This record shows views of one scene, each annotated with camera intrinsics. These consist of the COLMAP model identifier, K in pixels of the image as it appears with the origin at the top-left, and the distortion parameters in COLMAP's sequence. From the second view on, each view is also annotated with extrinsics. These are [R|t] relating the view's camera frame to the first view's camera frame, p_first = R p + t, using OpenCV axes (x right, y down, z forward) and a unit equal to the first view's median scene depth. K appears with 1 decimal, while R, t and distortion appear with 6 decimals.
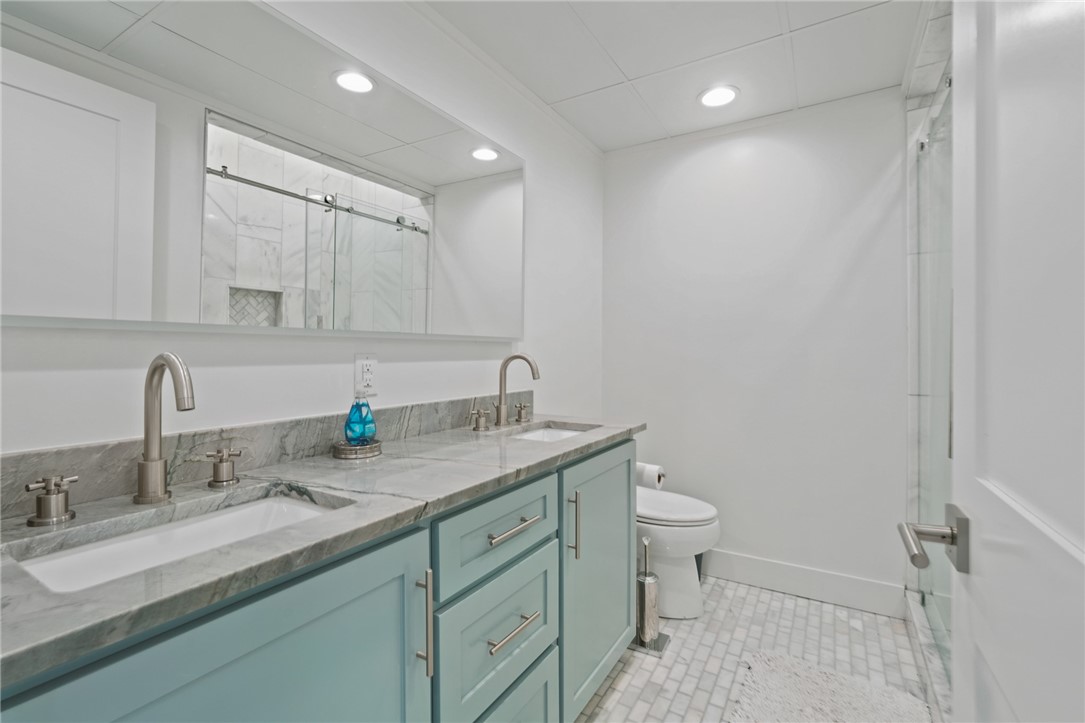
lens RADIAL K [[488.4, 0, 540.6], [0, 488.4, 358.0], [0, 0, 1]] dist [-0.015124, 0.006390]
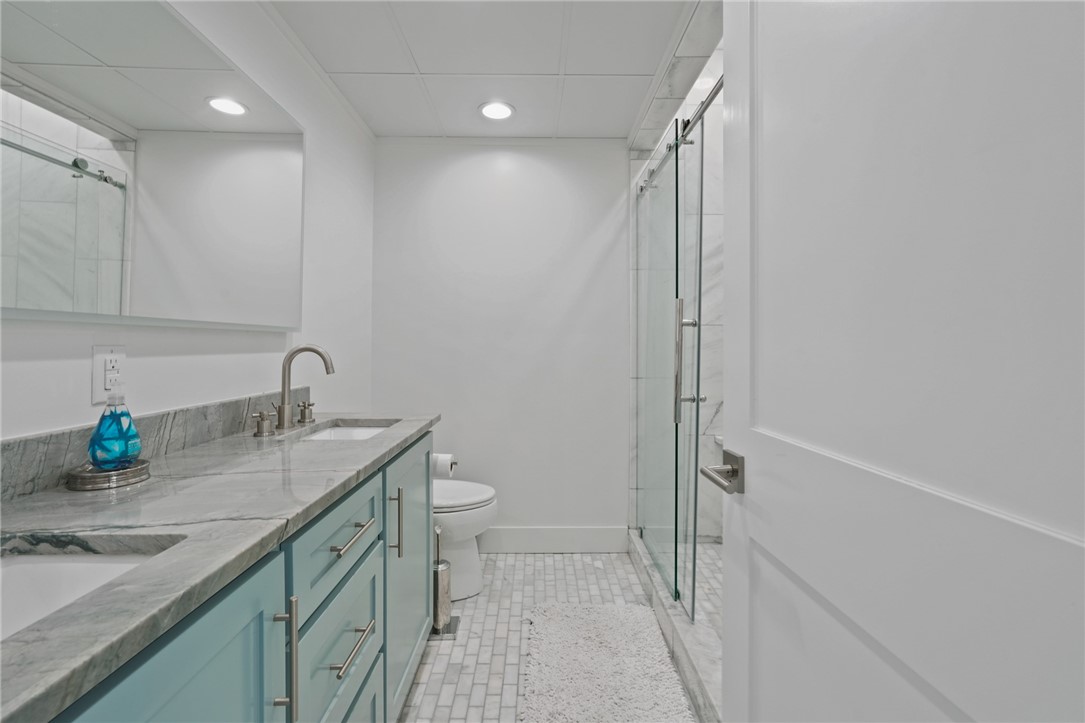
lens RADIAL K [[488.4, 0, 543.7], [0, 488.4, 350.2], [0, 0, 1]] dist [-0.015124, 0.006390]
pose [[0.847511, -0.003237, 0.530768, -0.147287], [0.003446, 0.999994, 0.000597, -0.000006], [-0.530766, 0.001323, 0.847517, 0.019248]]
